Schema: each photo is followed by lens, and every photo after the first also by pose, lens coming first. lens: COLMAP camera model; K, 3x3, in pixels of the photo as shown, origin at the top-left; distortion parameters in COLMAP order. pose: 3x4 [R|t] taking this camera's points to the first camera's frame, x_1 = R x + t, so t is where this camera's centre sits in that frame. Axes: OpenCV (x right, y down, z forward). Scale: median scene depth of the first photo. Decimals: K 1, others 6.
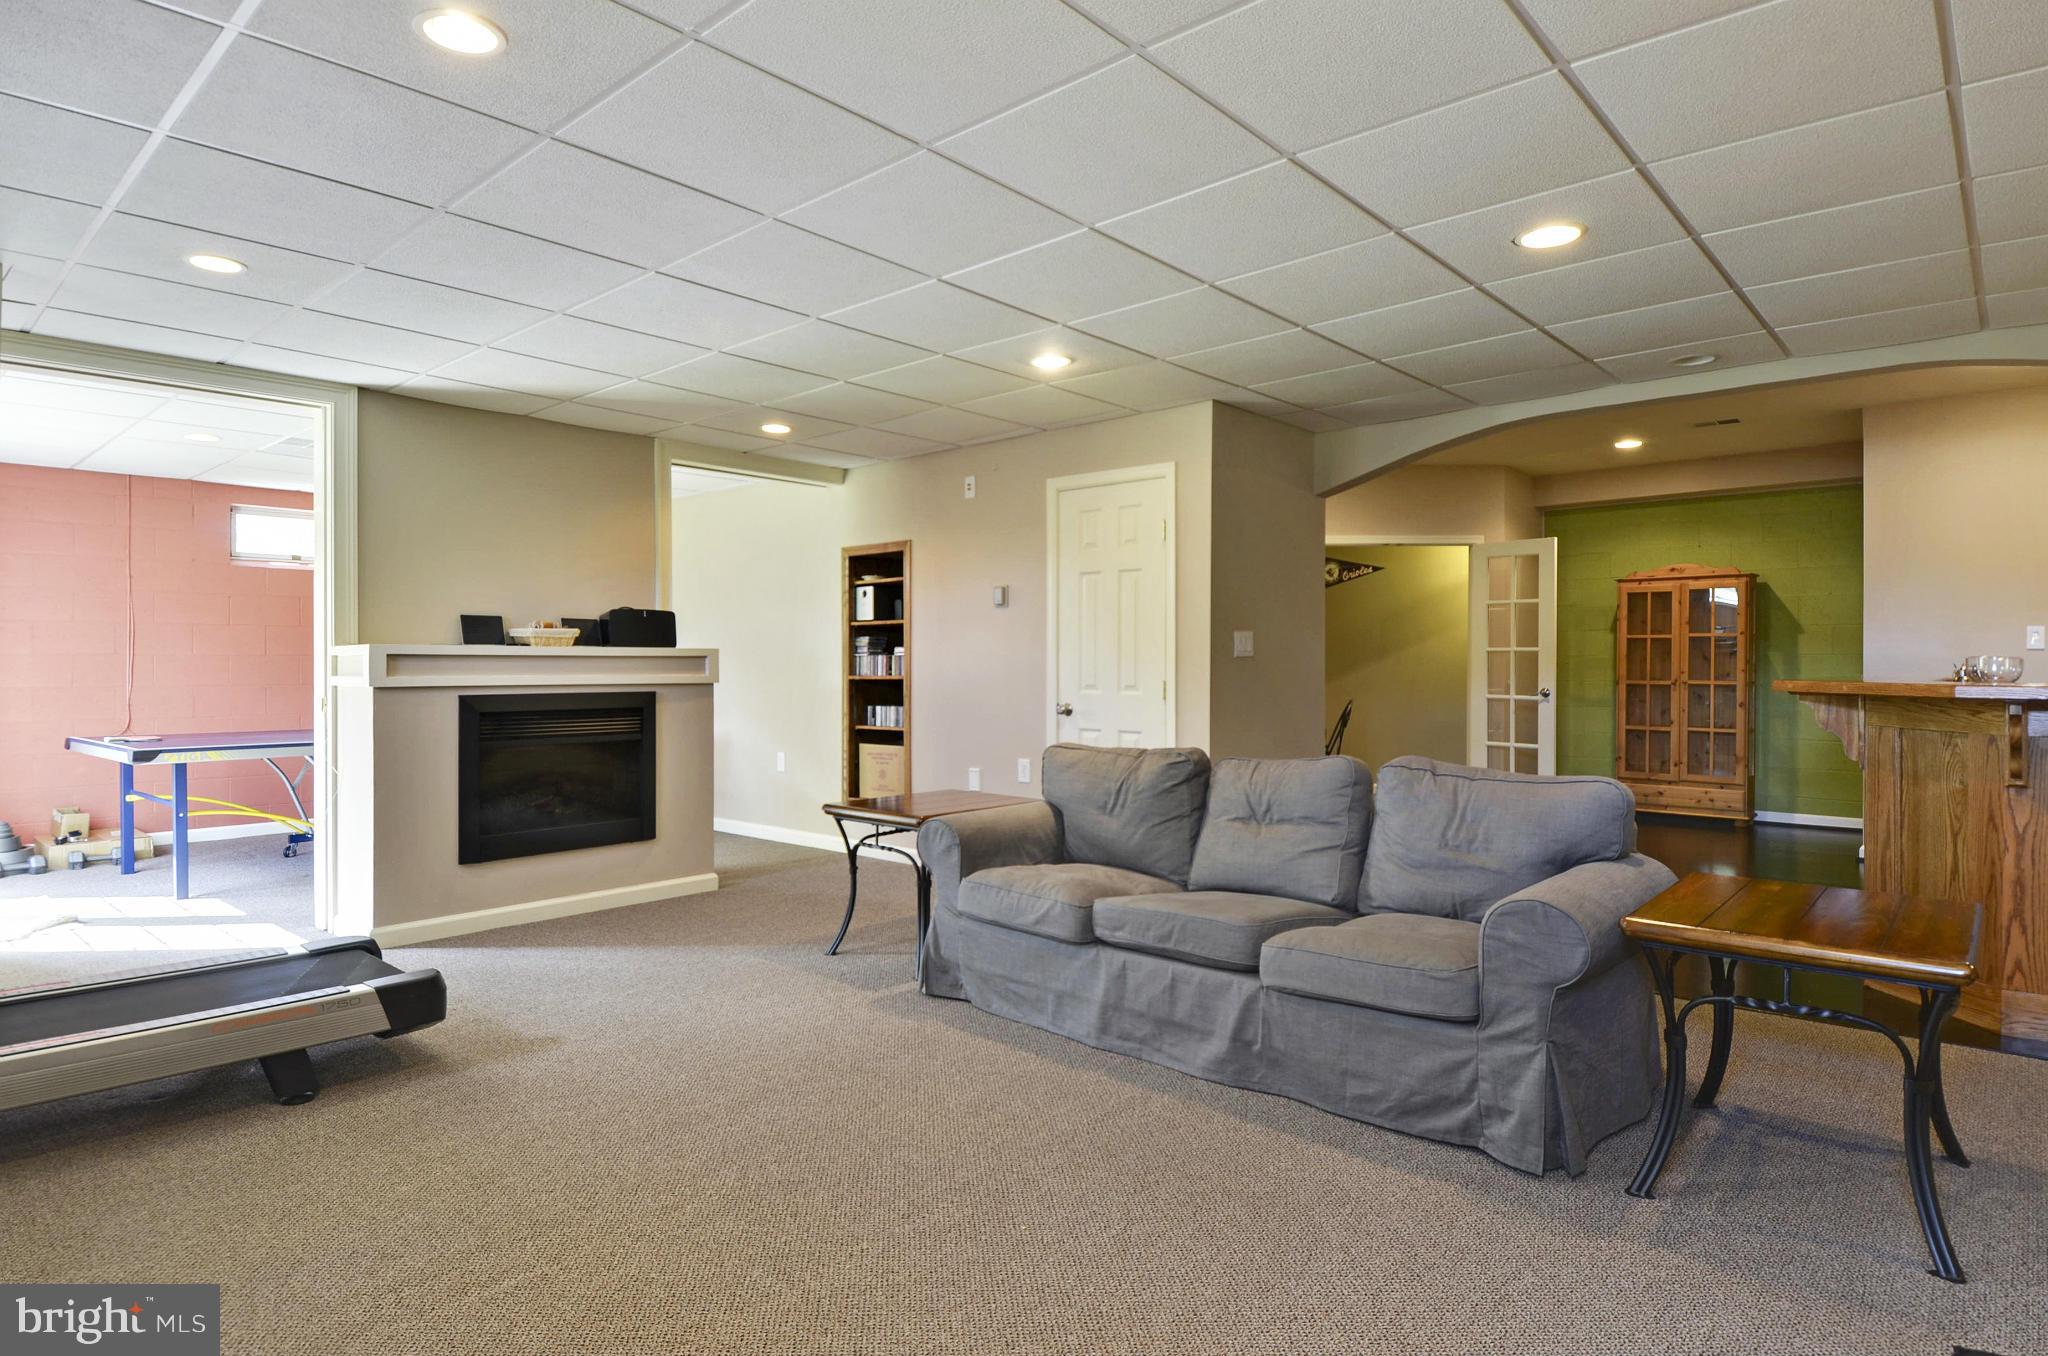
lens RADIAL K [[1090.1, 0, 1025.4], [0, 1090.1, 671.5], [0, 0, 1]] dist [0.015432, -0.020473]
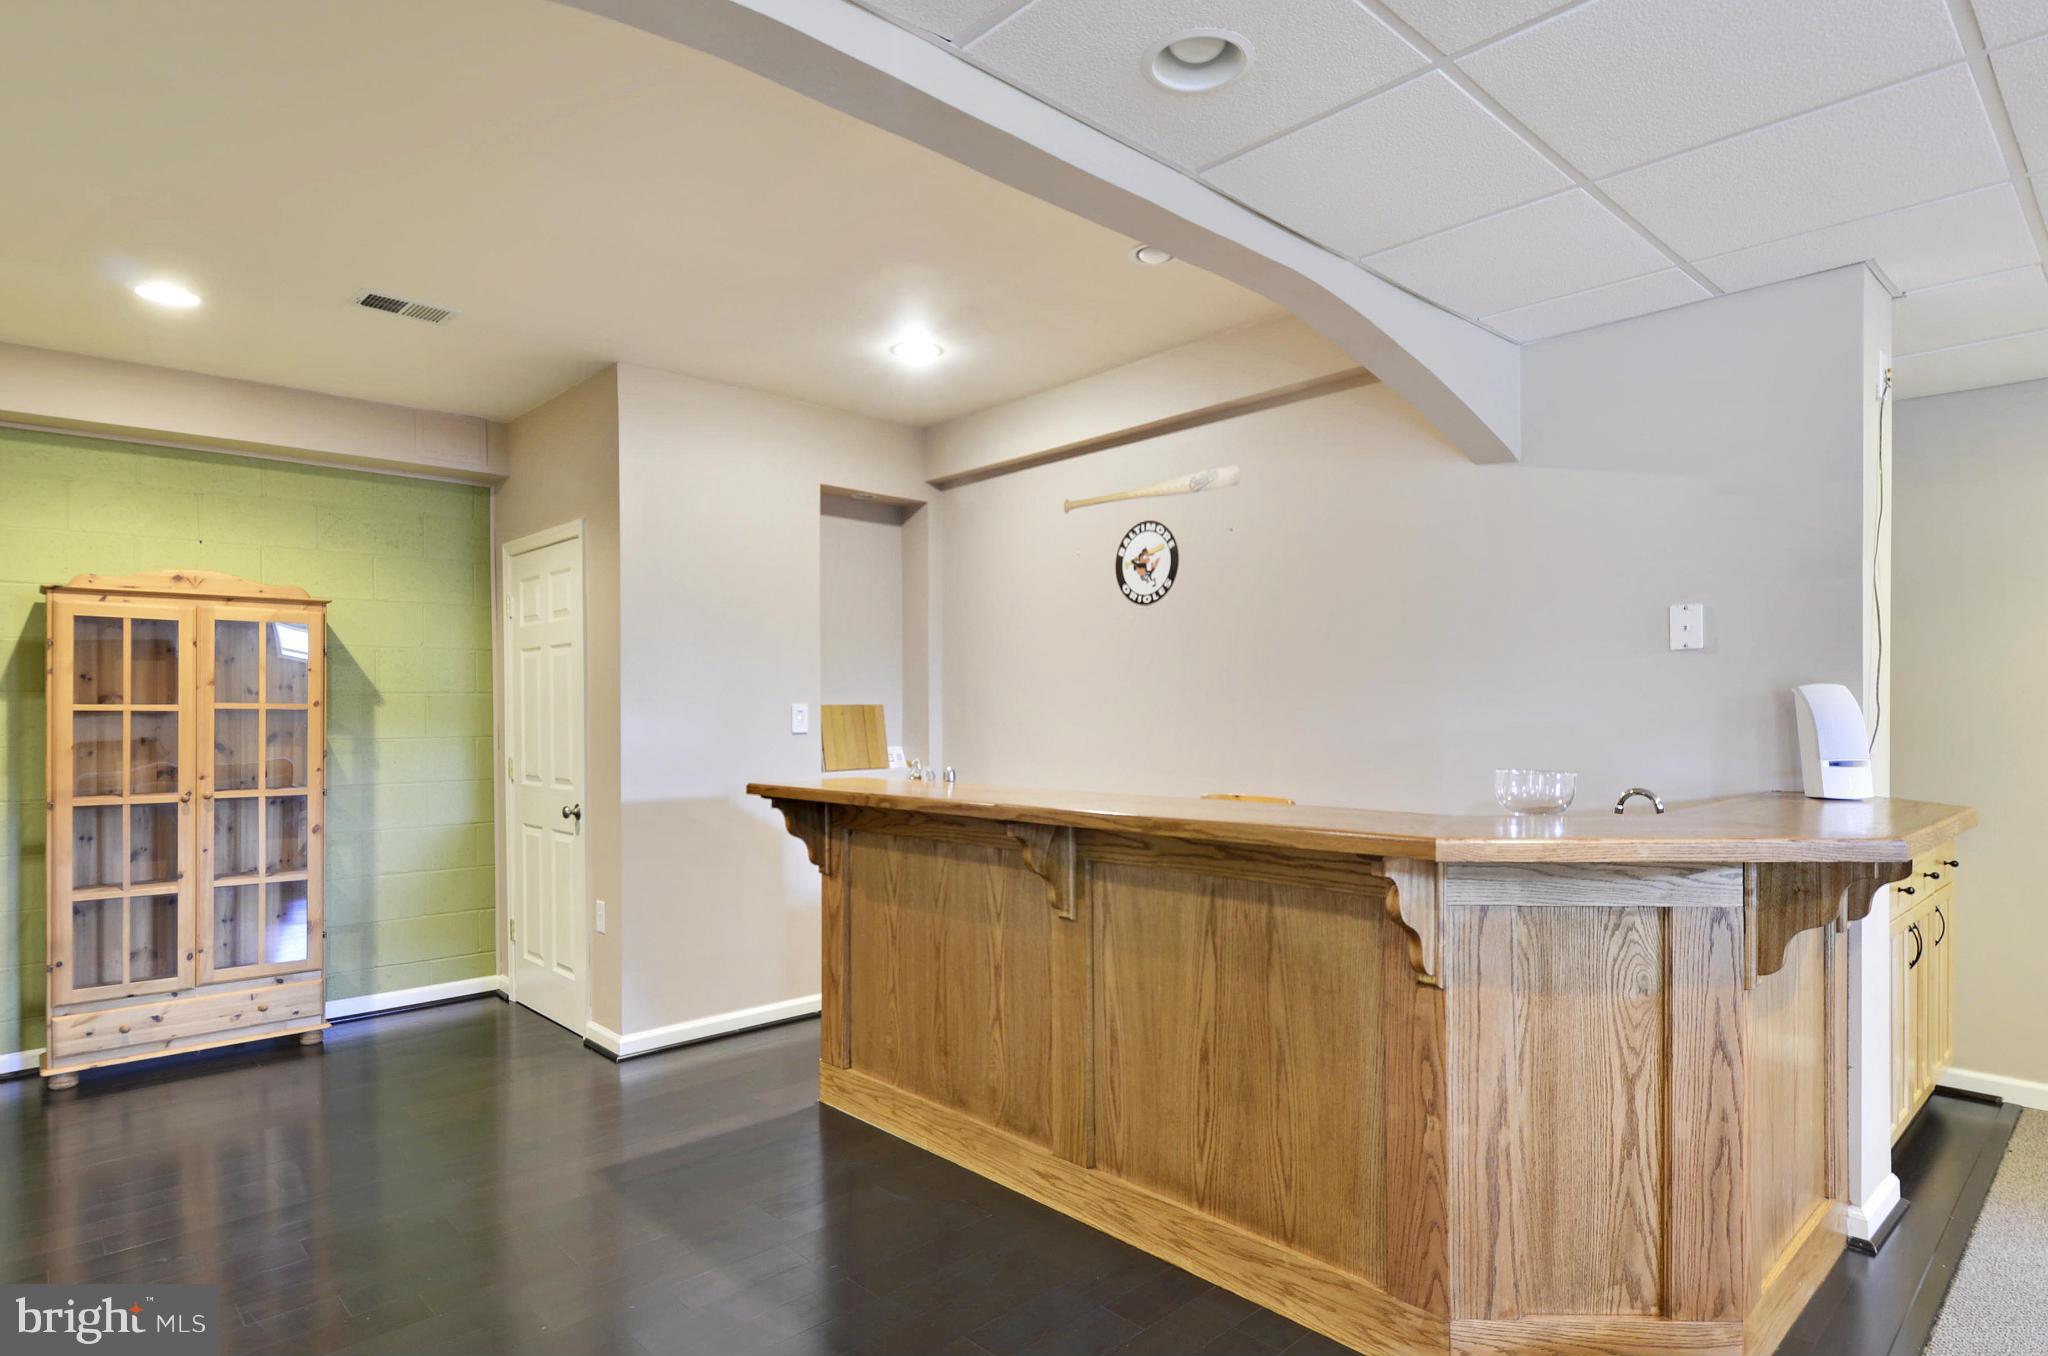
lens RADIAL K [[1090.1, 0, 1035.5], [0, 1090.1, 721.4], [0, 0, 1]] dist [0.015432, -0.020473]
pose [[0.069615, -0.007668, 0.997544, 0.109399], [0.015518, 0.999858, 0.006603, -0.023273], [-0.997453, 0.015020, 0.069725, 0.568191]]
